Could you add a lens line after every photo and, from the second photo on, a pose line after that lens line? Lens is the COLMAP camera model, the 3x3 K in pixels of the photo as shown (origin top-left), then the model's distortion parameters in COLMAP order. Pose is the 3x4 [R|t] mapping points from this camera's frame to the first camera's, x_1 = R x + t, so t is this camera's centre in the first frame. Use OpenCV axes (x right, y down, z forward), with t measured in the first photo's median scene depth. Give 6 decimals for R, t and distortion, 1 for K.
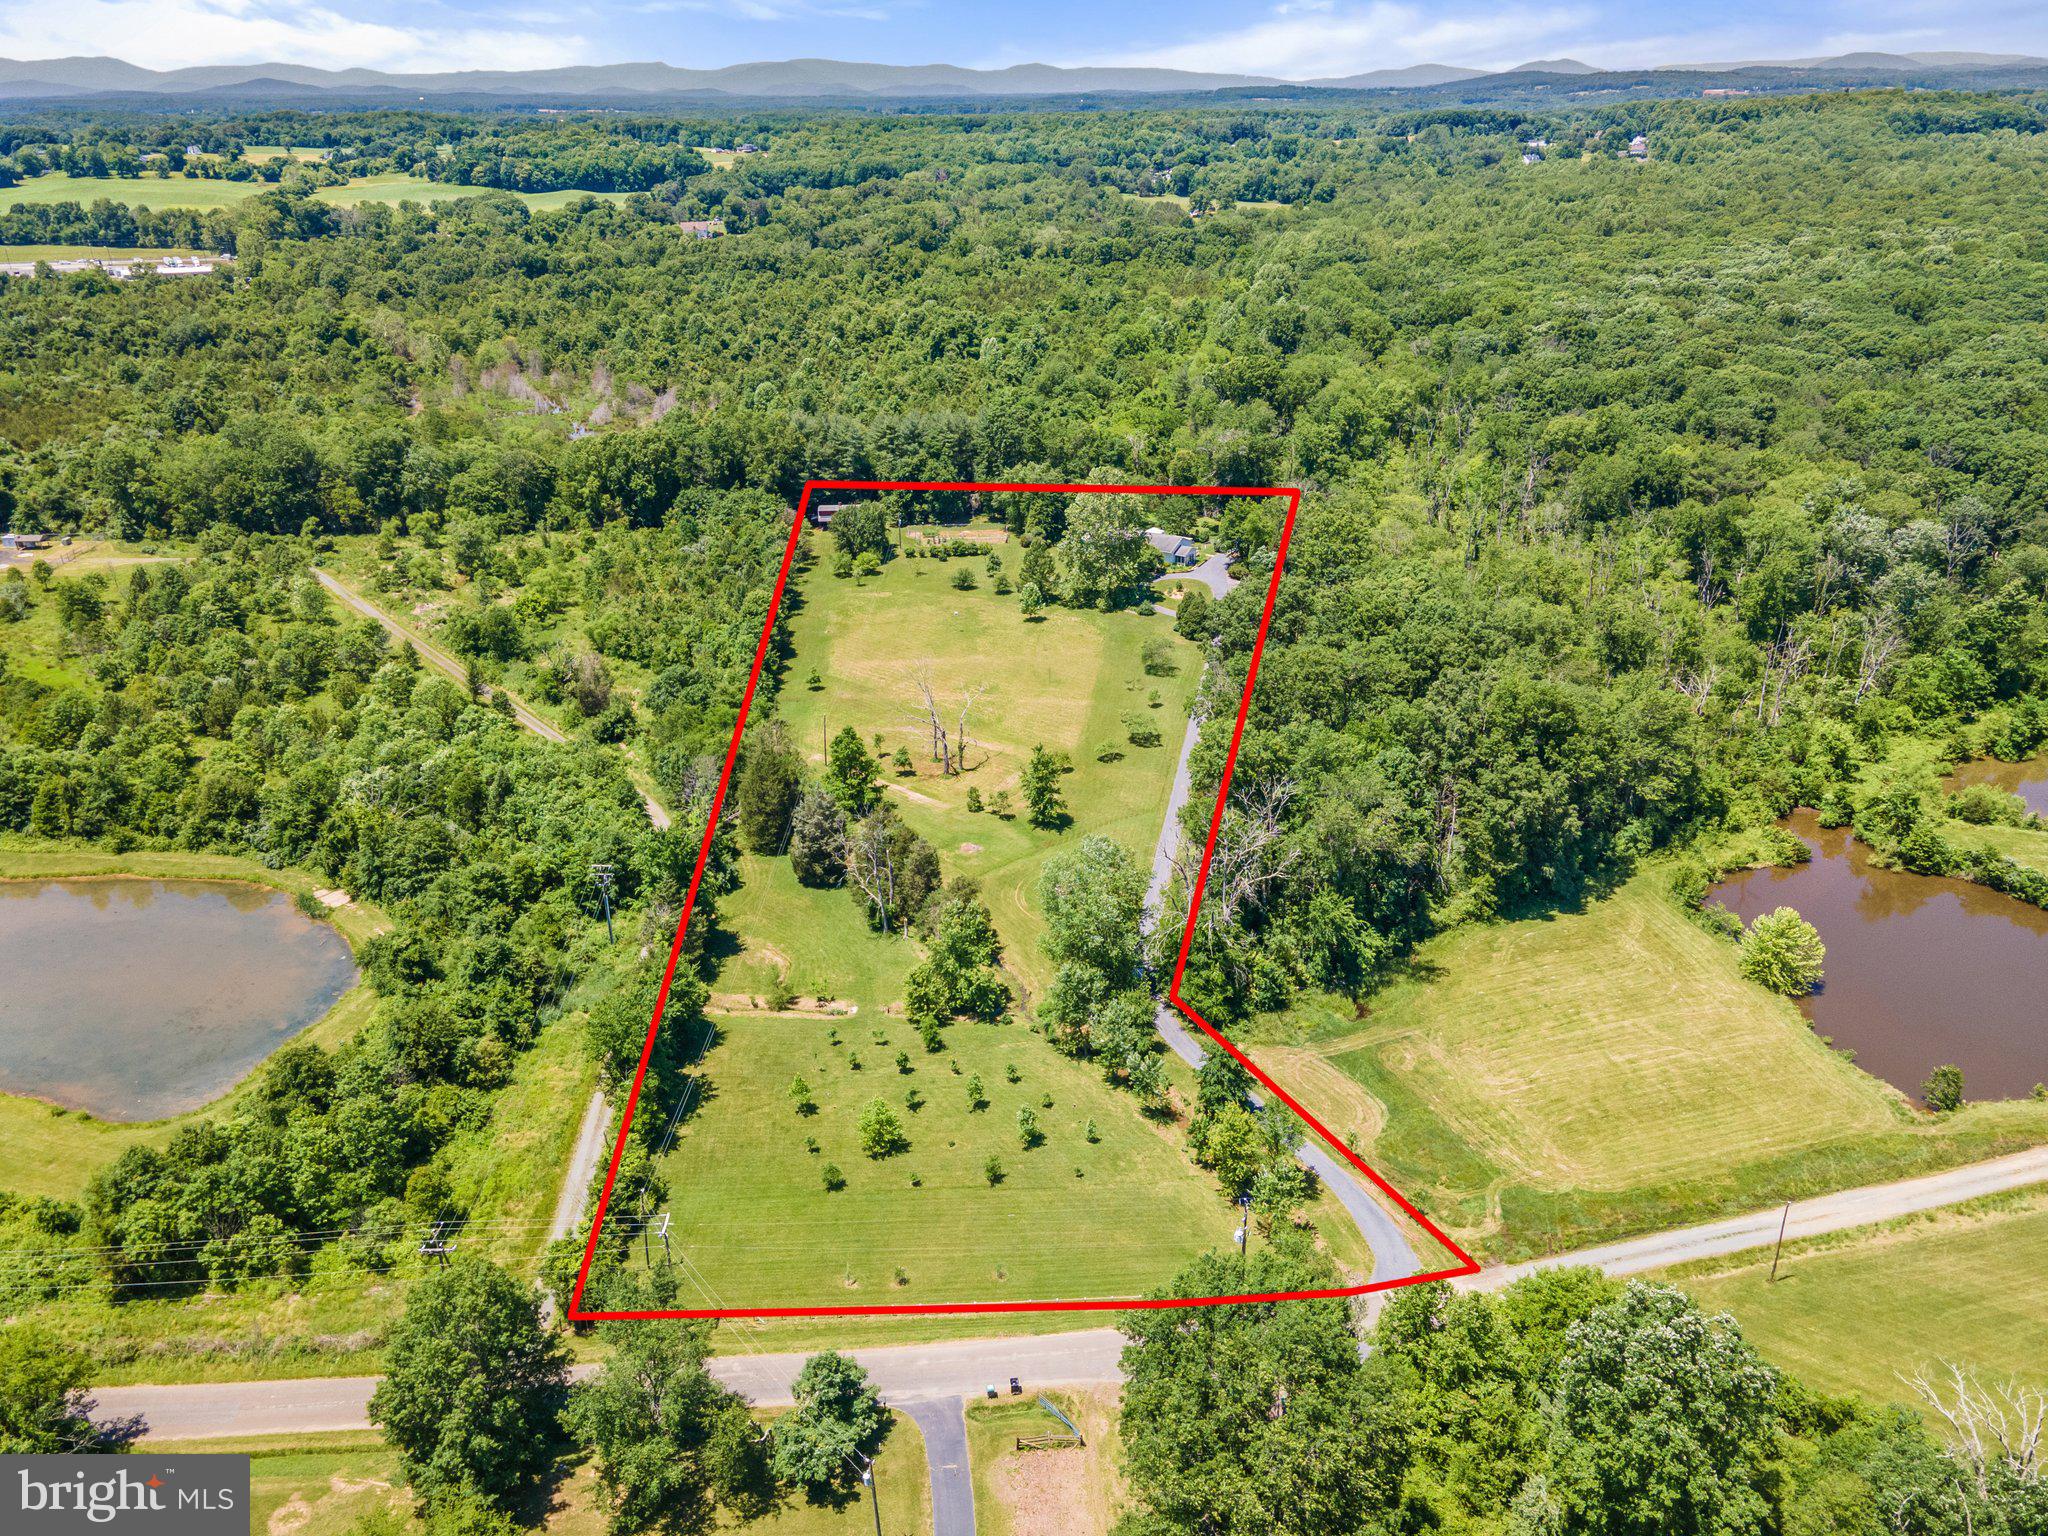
lens RADIAL K [[1448.0, 0, 1024.0], [0, 1448.0, 768.0], [0, 0, 1]] dist [0.038237, 0.001182]
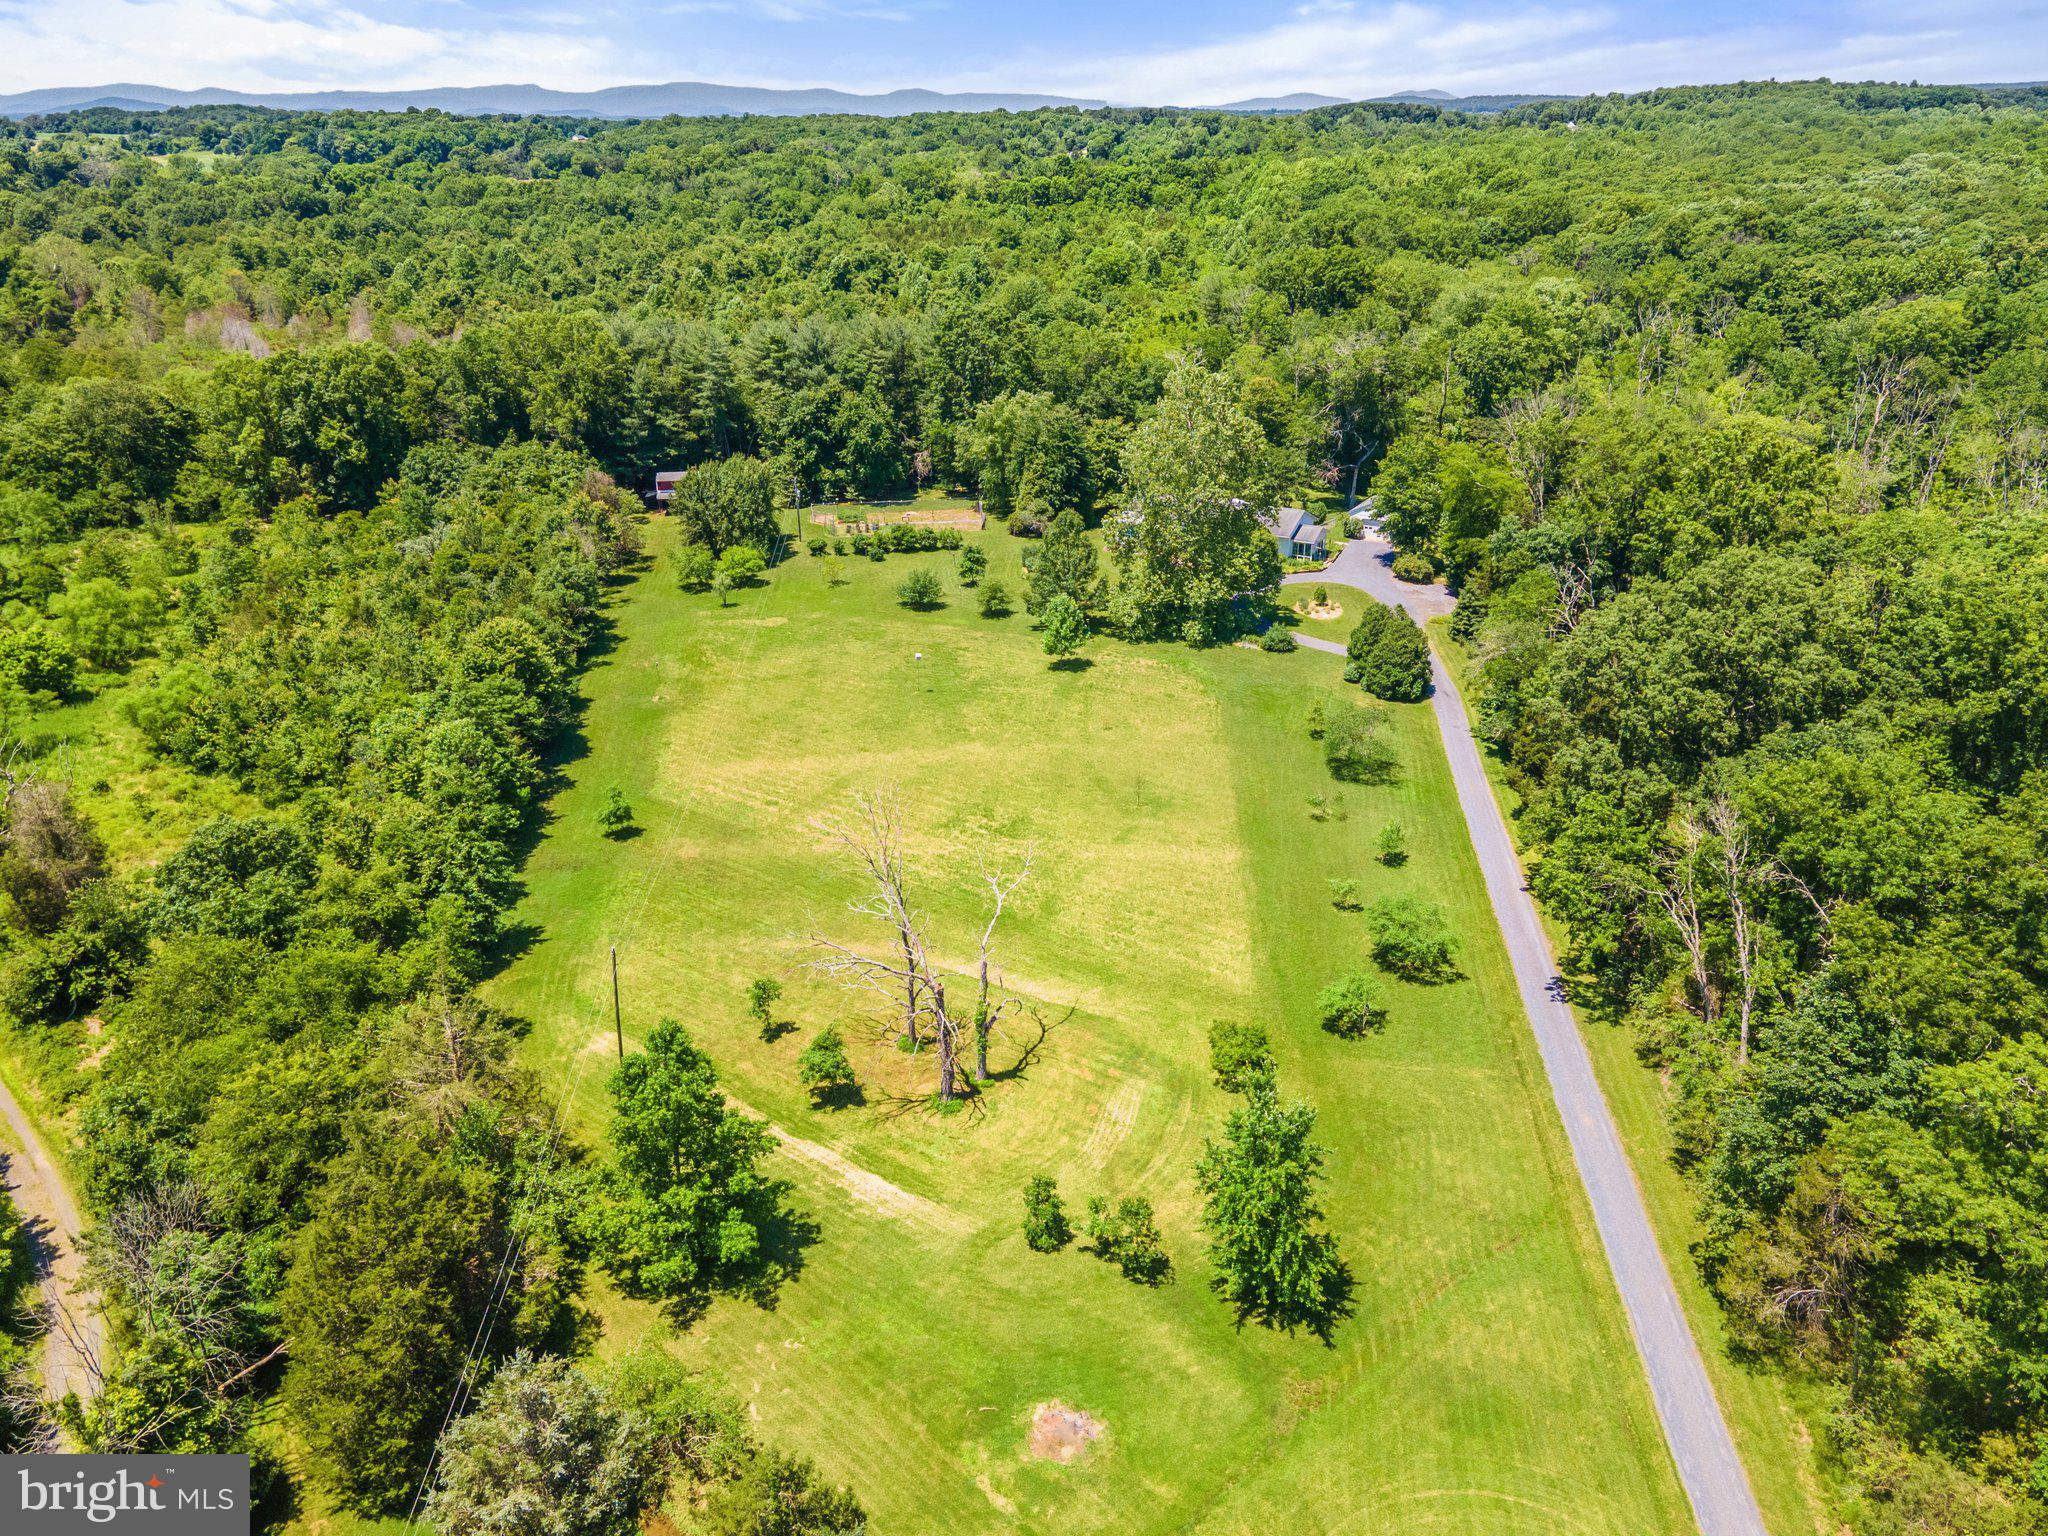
lens RADIAL K [[1448.0, 0, 1024.0], [0, 1448.0, 768.0], [0, 0, 1]] dist [0.038237, 0.001182]
pose [[0.997265, -0.026541, 0.068982, -0.038090], [0.027605, 0.999513, -0.014524, -0.049889], [-0.068563, 0.016388, 0.997512, 0.413808]]
